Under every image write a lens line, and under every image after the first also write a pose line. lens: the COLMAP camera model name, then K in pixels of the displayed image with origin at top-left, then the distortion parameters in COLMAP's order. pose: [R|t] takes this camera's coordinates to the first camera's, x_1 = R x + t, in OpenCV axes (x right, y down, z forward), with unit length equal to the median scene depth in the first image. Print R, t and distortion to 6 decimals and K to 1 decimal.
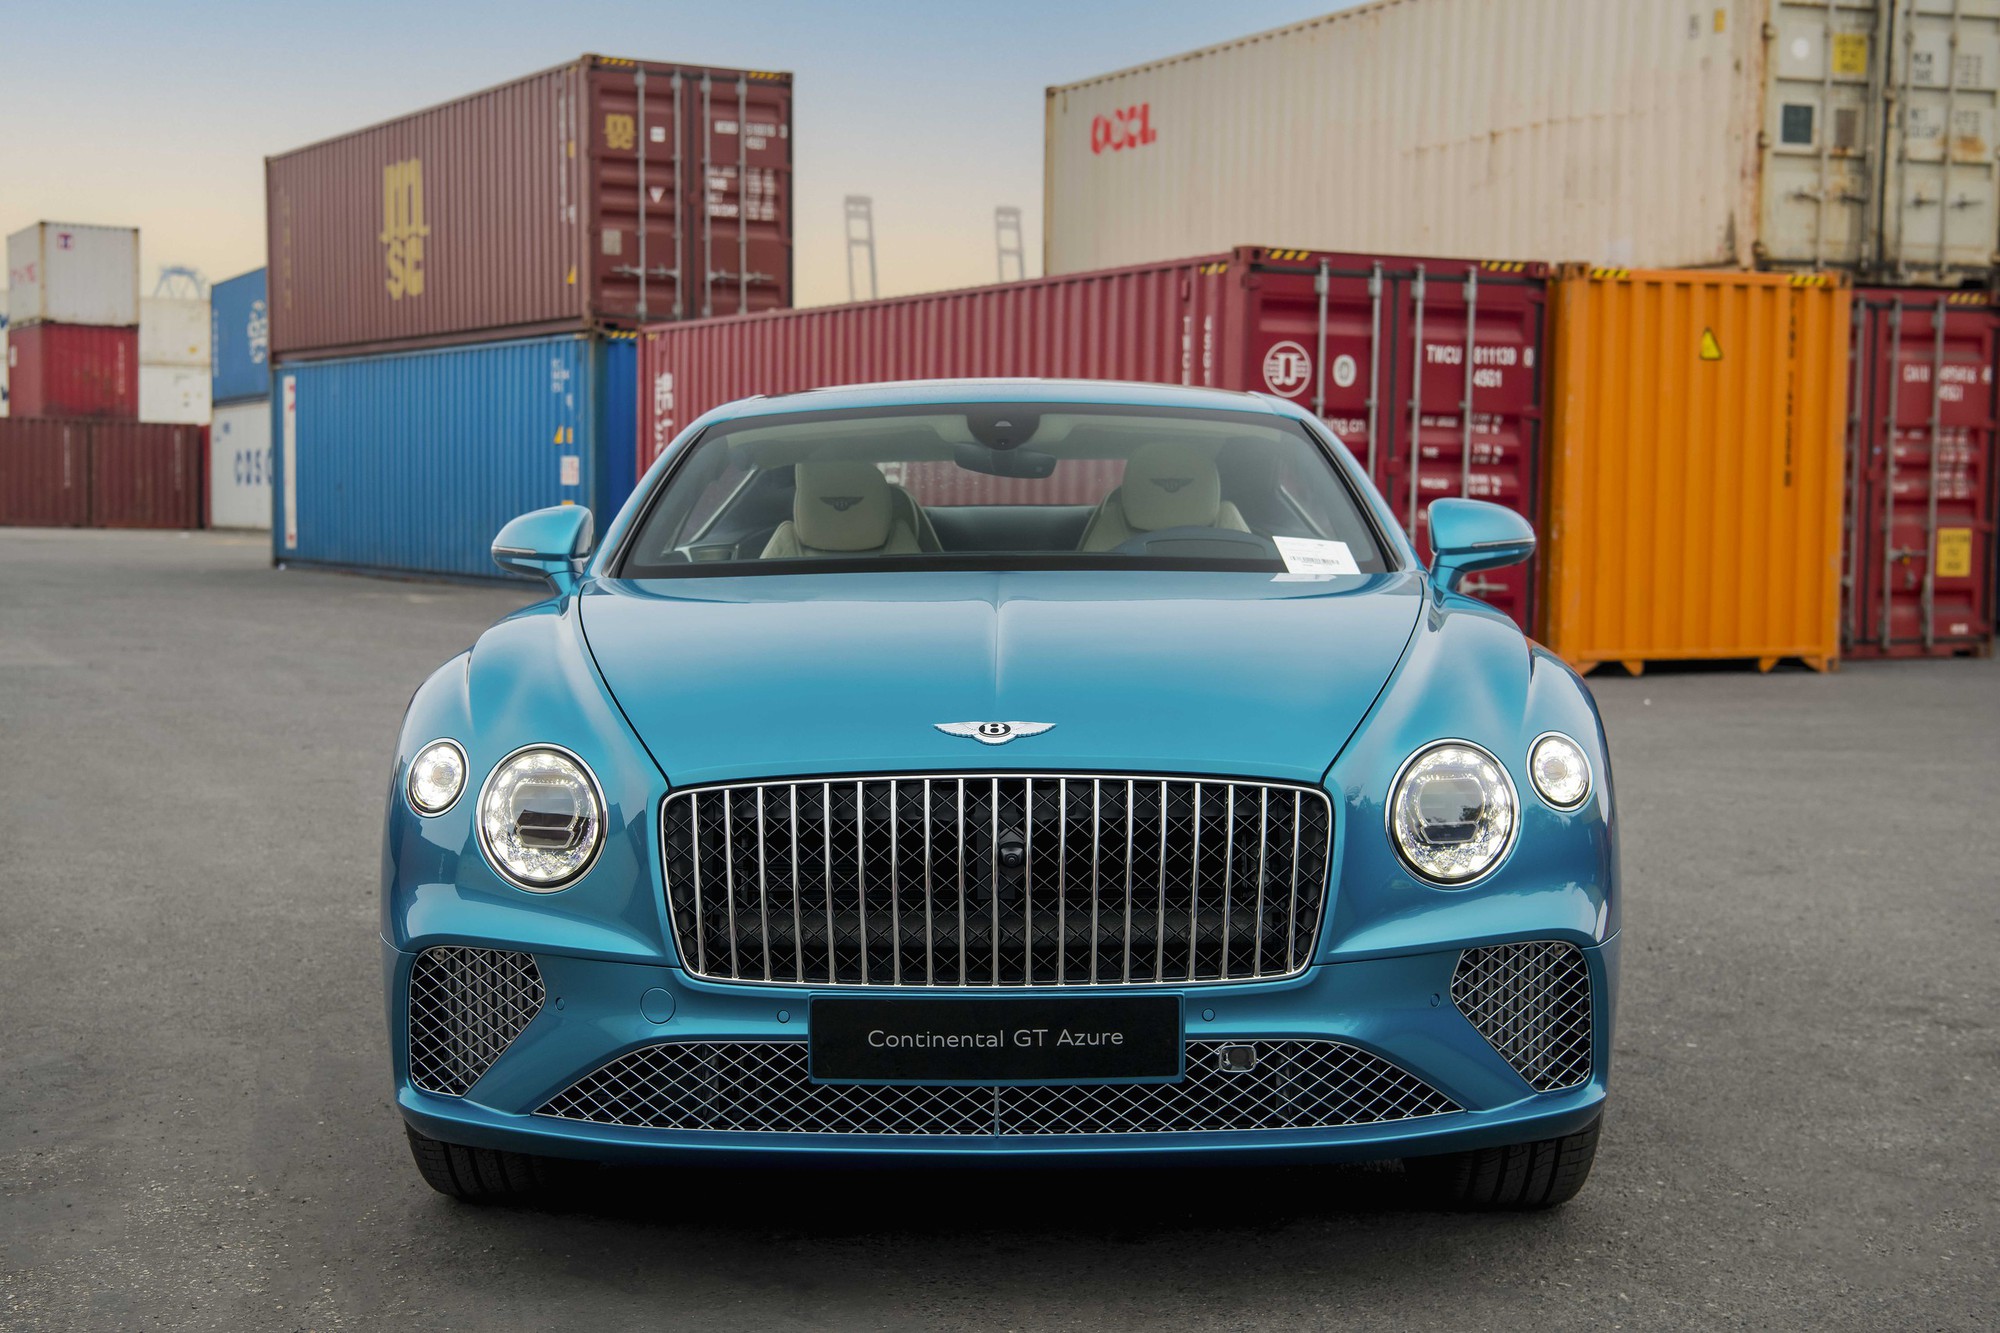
lens RADIAL K [[2899.7, 0, 995.0], [0, 2899.7, 655.9], [0, 0, 1]] dist [0.232470, 0.000000]
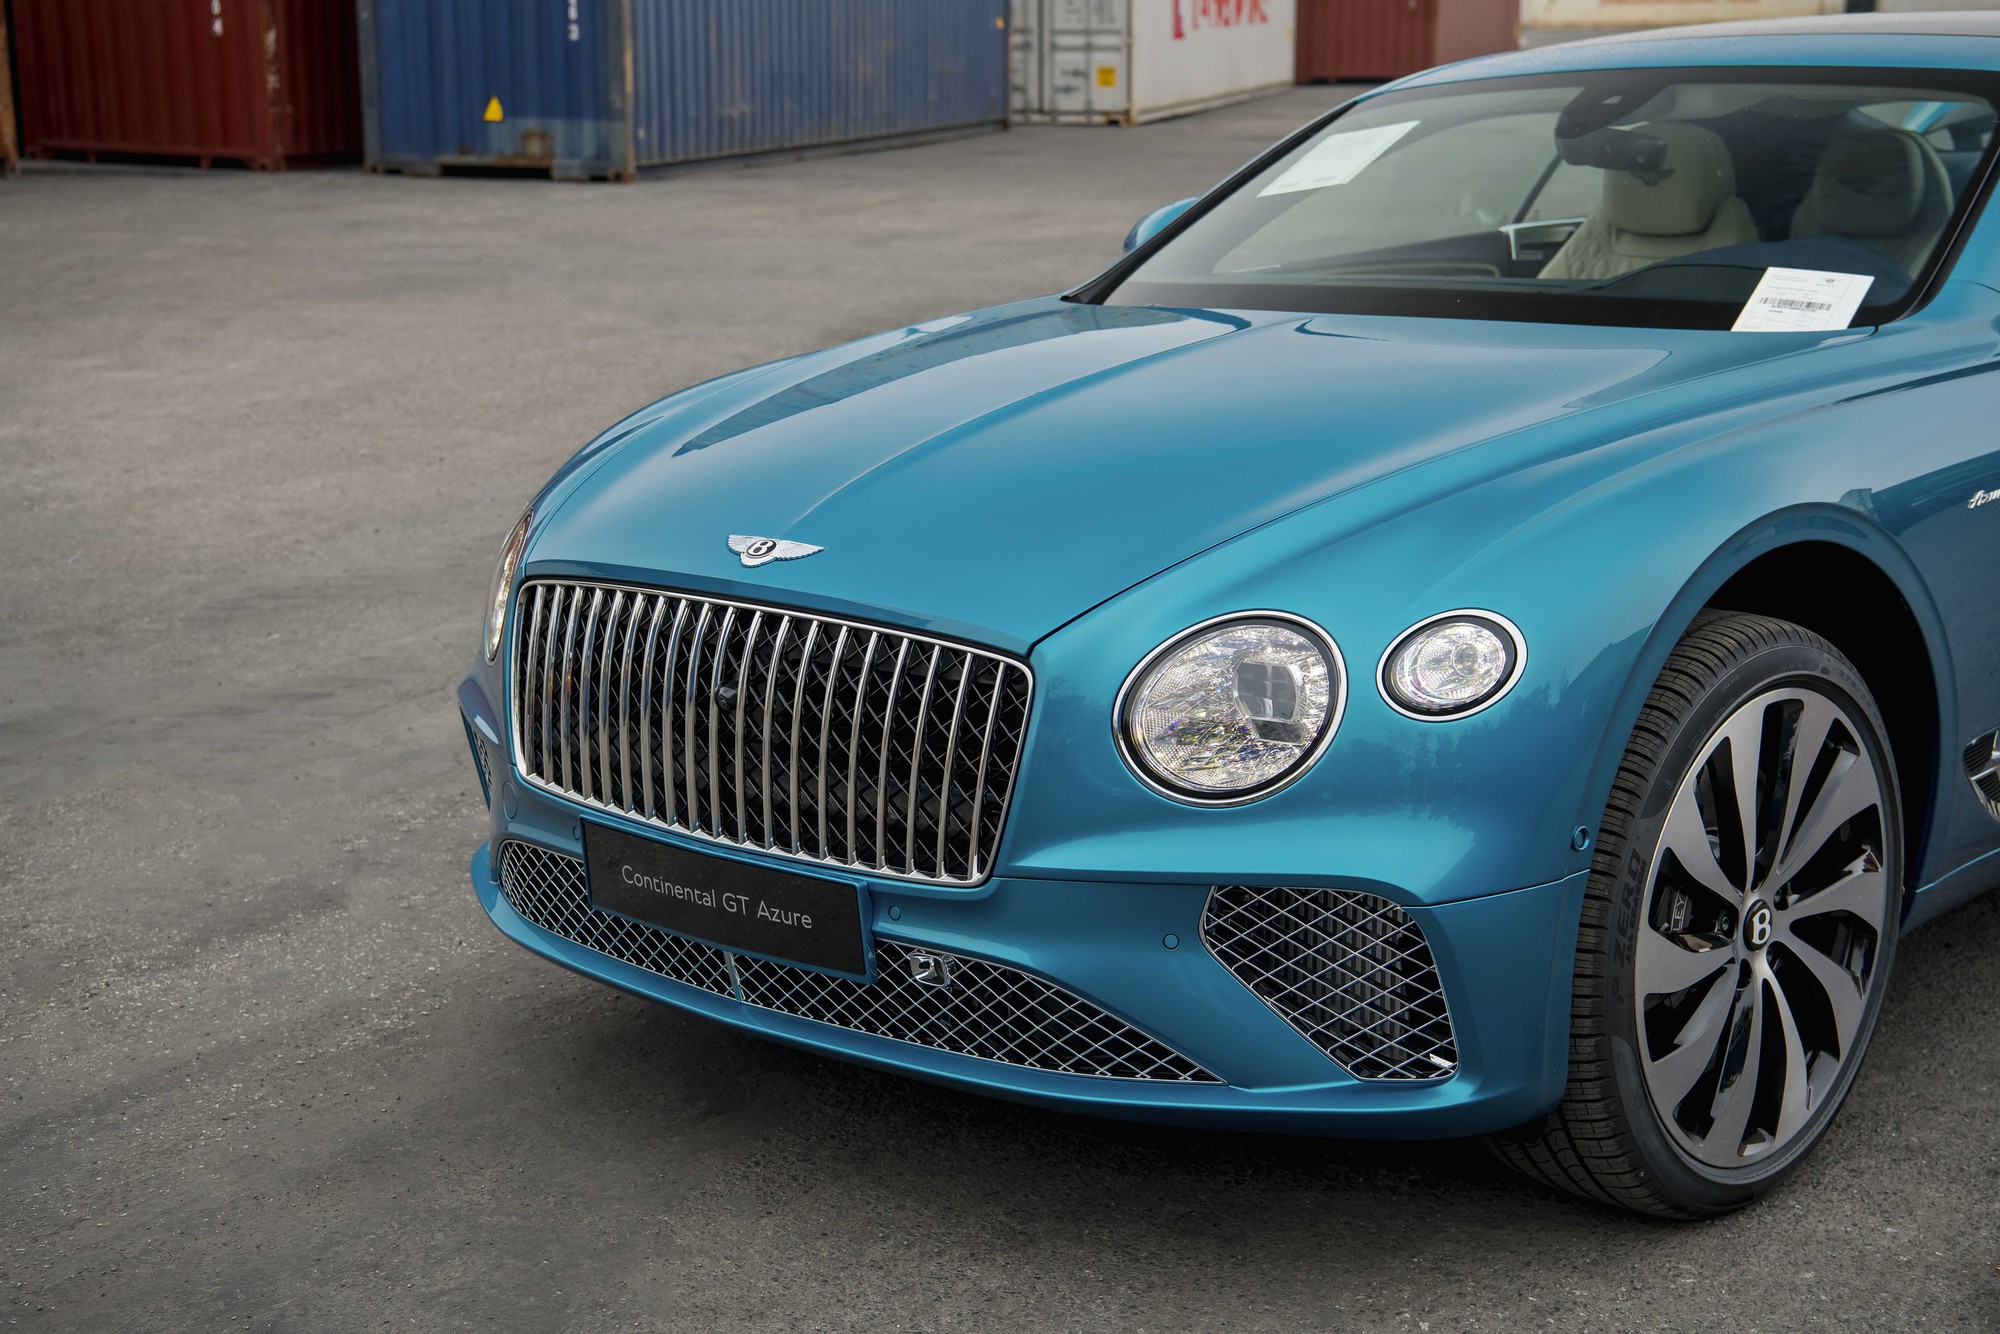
lens RADIAL K [[2903.8, 0, 1001.3], [0, 2903.8, 684.5], [0, 0, 1]] dist [0.209018, 0.000000]
pose [[0.726577, 0.129332, -0.674803, 0.133896], [-0.014823, 0.984846, 0.172795, -0.017872], [0.686925, -0.115546, 0.717484, 0.087634]]
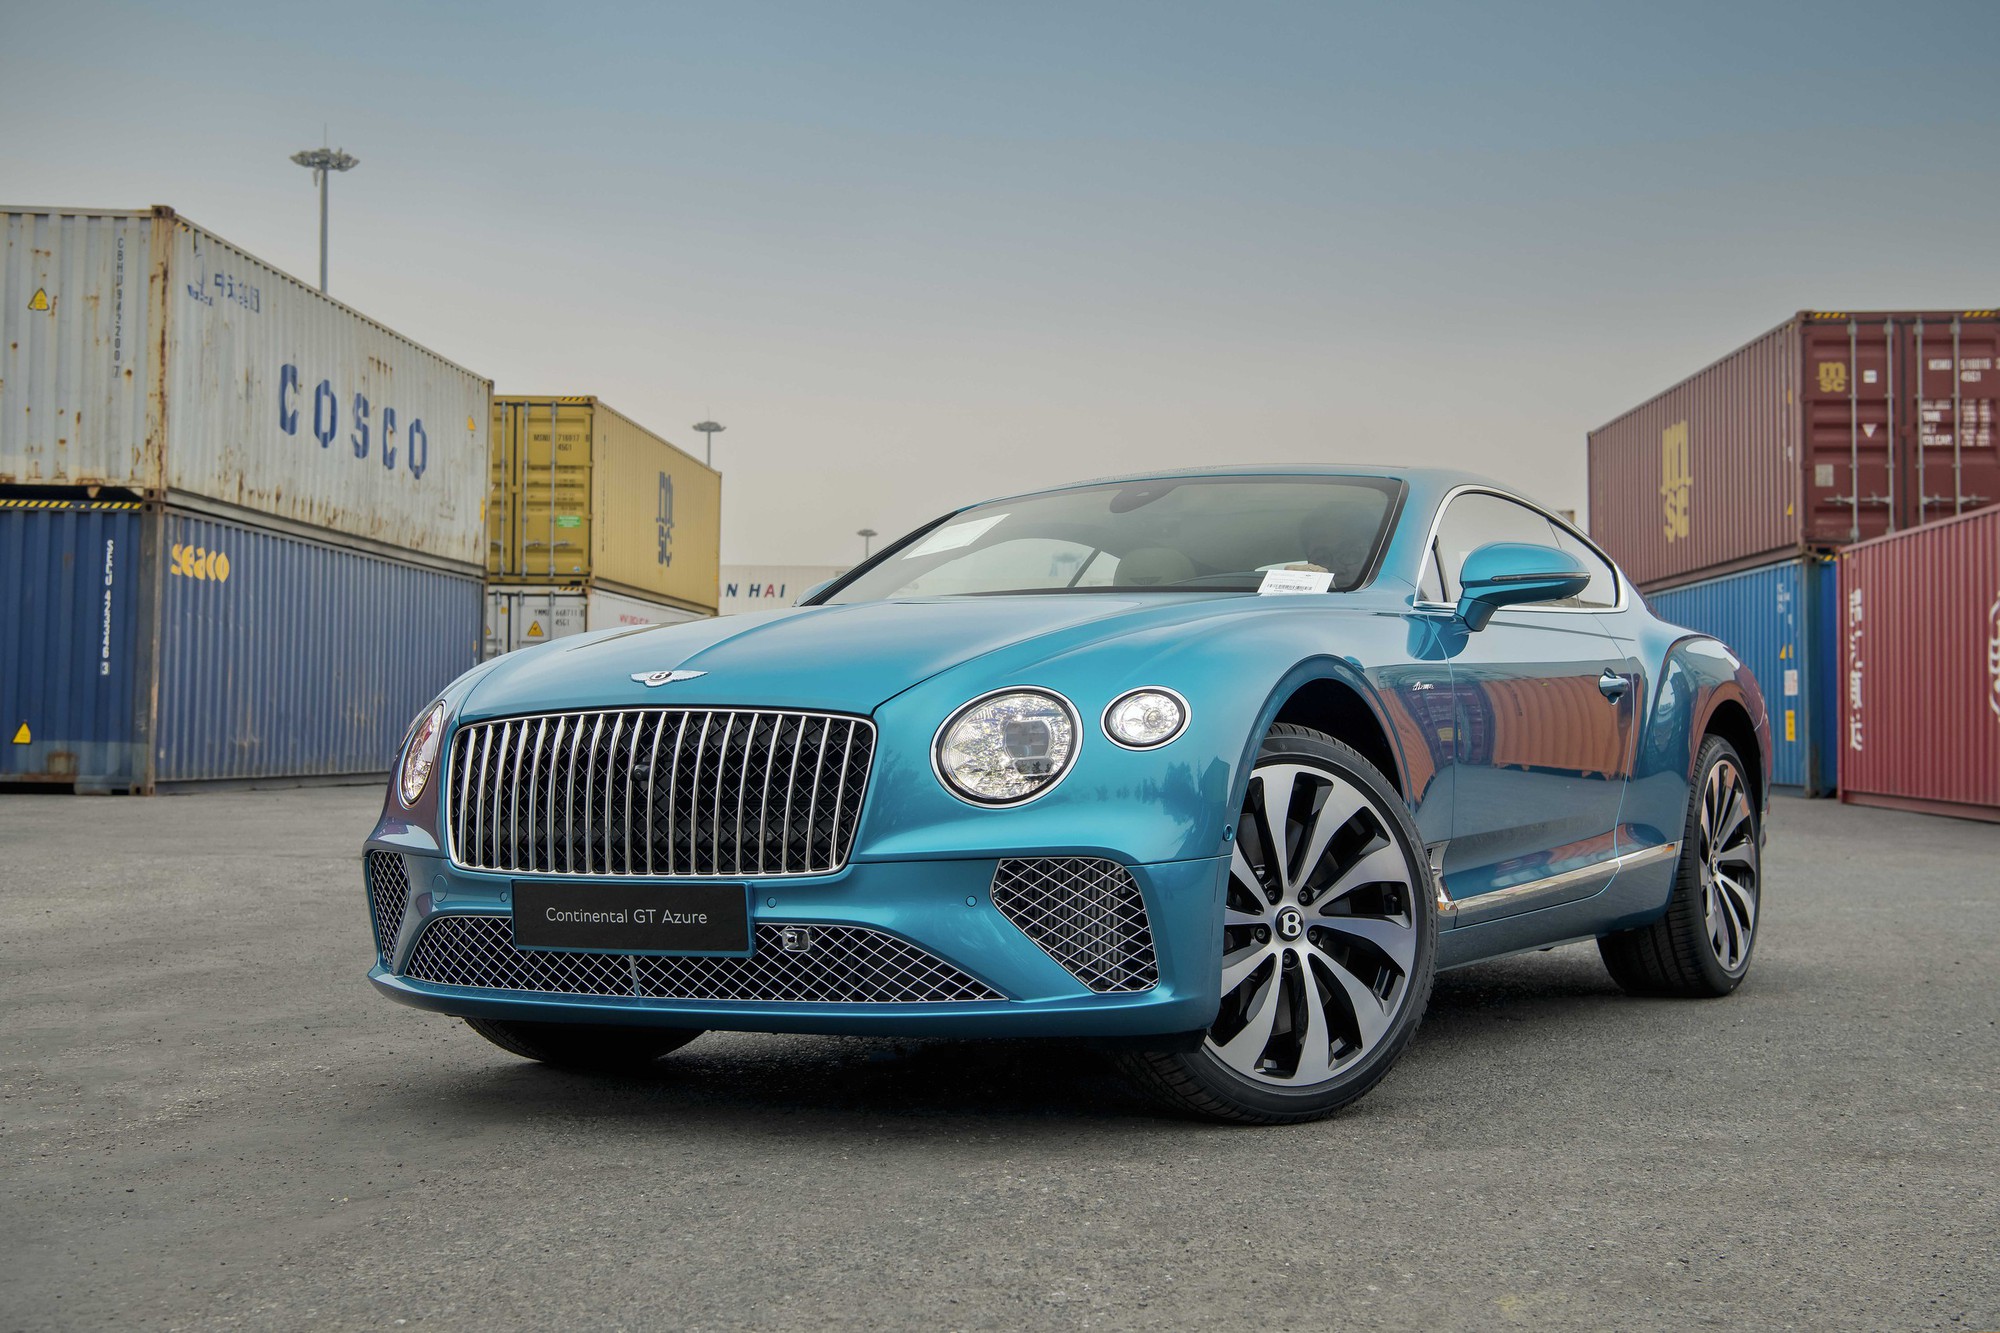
lens RADIAL K [[2547.2, 0, 1056.8], [0, 2547.2, 679.7], [0, 0, 1]] dist [0.125204, 0.000000]
pose [[0.869410, -0.018616, -0.493740, 0.144699], [-0.021226, 0.996960, -0.074967, 0.022114], [0.493635, 0.075657, 0.866372, 0.026098]]
